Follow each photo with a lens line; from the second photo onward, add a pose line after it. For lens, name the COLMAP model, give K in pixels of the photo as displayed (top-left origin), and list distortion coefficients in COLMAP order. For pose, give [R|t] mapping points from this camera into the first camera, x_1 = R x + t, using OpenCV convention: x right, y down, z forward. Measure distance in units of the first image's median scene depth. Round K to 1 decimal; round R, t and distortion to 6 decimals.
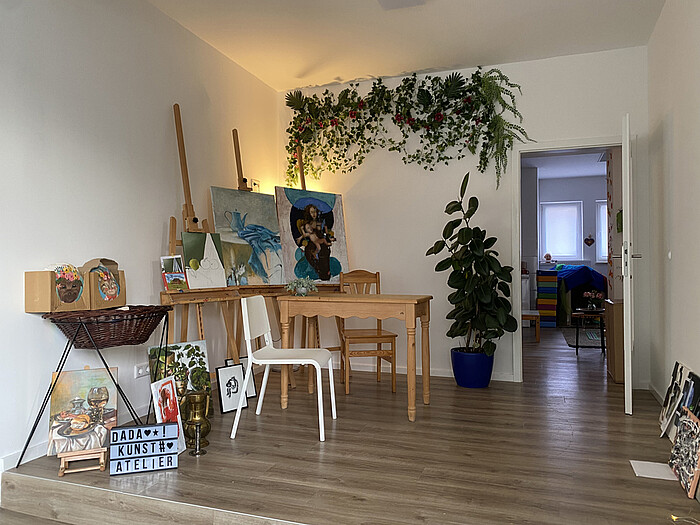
lens RADIAL K [[537.4, 0, 350.0], [0, 537.4, 262.5], [0, 0, 1]] dist [0.021108, -0.006255]
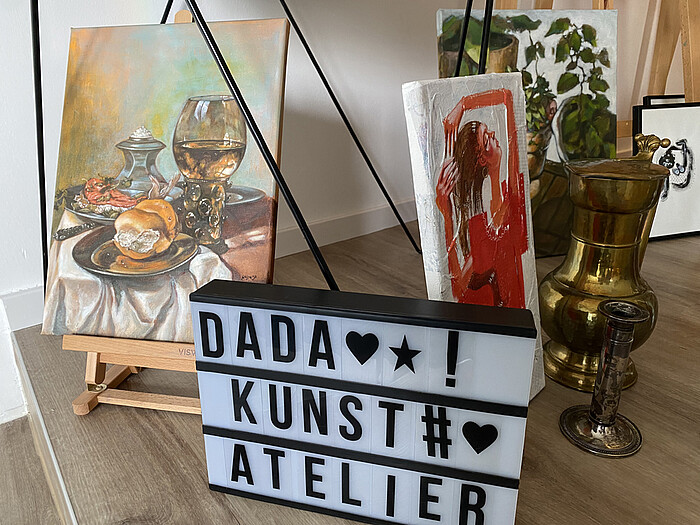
lens RADIAL K [[537.4, 0, 350.0], [0, 537.4, 262.5], [0, 0, 1]] dist [0.021108, -0.006255]
pose [[0.839592, 0.183035, -0.511452, -0.287452], [0.020448, 0.930208, 0.366463, 0.220129], [0.542832, -0.318138, 0.777253, 0.851798]]
